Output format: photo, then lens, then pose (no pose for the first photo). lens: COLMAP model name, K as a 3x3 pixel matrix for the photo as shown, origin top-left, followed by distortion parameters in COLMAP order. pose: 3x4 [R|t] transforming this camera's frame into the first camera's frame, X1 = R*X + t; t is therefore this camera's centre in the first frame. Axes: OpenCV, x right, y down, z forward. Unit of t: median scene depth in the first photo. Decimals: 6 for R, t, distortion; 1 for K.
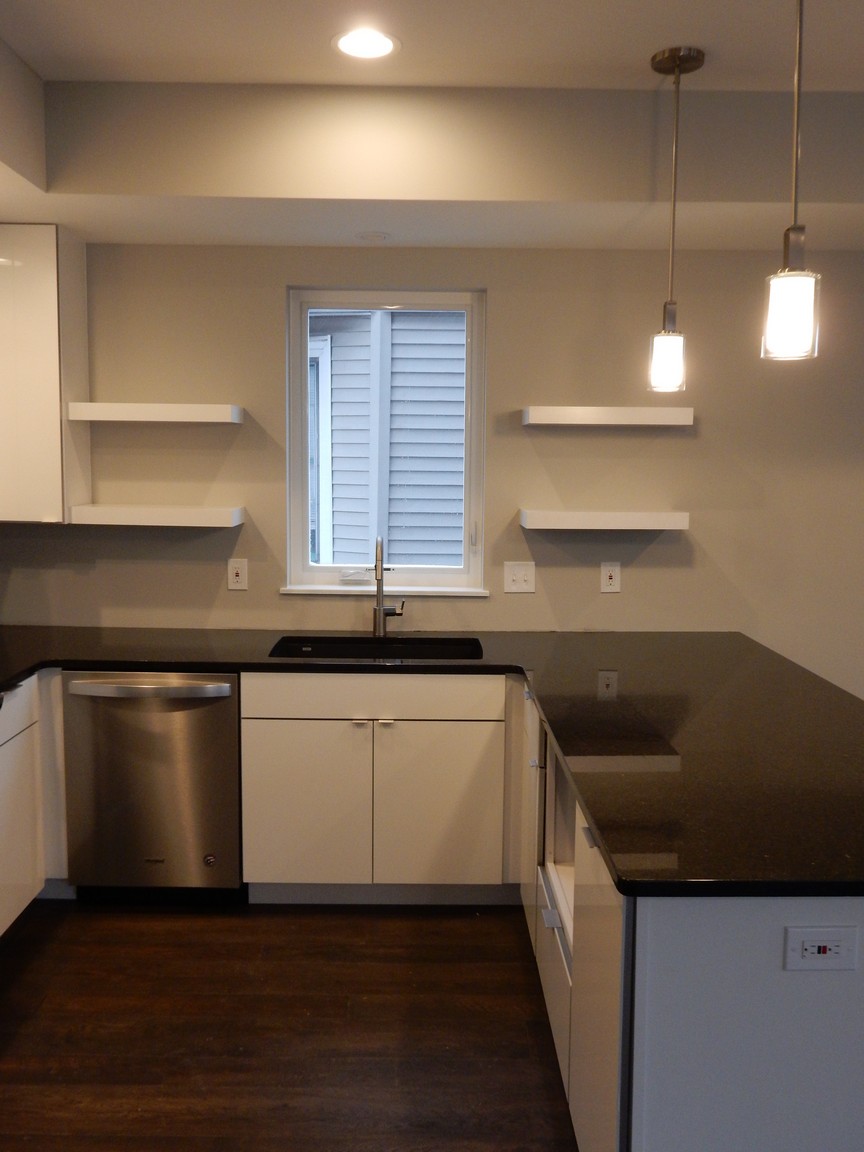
lens RADIAL K [[1009.8, 0, 423.7], [0, 1009.8, 573.8], [0, 0, 1]] dist [0.023677, -0.040036]
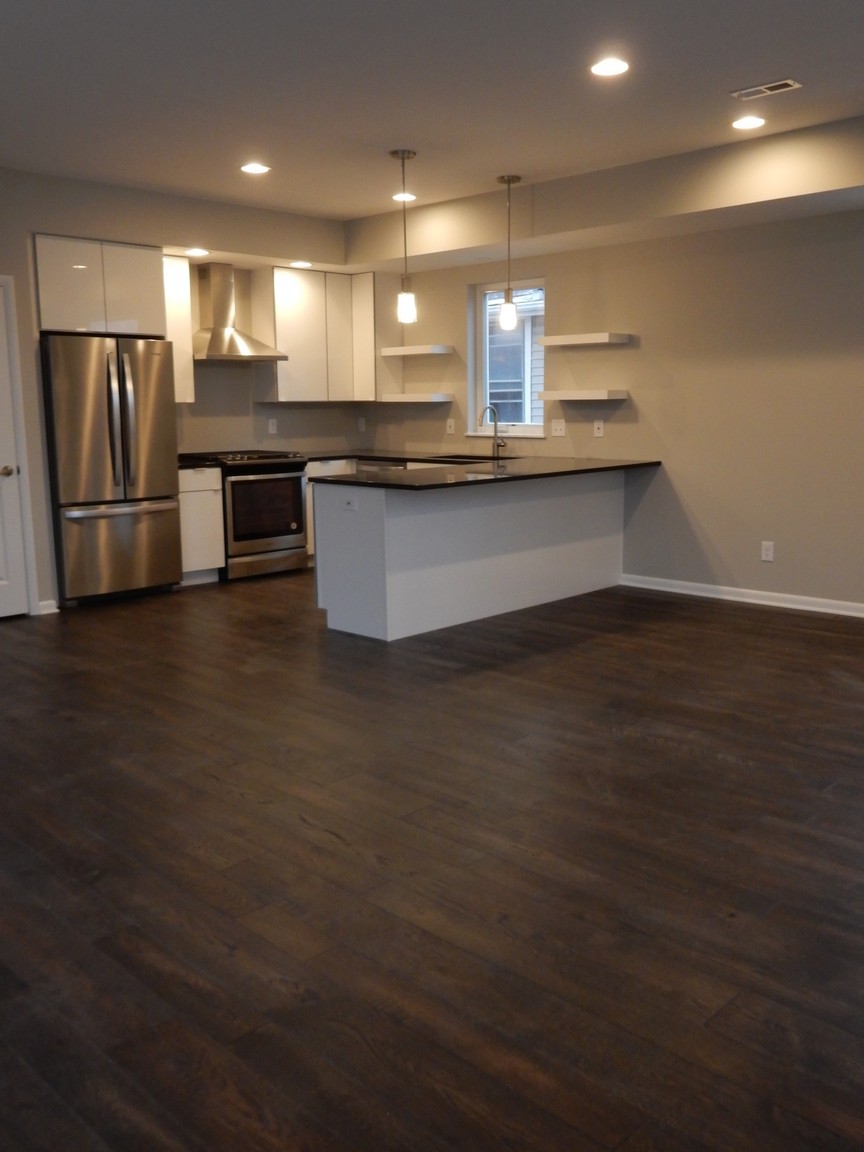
lens RADIAL K [[1009.8, 0, 430.1], [0, 1009.8, 569.6], [0, 0, 1]] dist [0.023677, -0.040036]
pose [[0.704732, 0.098143, -0.702652, 1.323387], [-0.063247, 0.995133, 0.075561, 0.143909], [0.706648, -0.008810, 0.707510, -0.528755]]
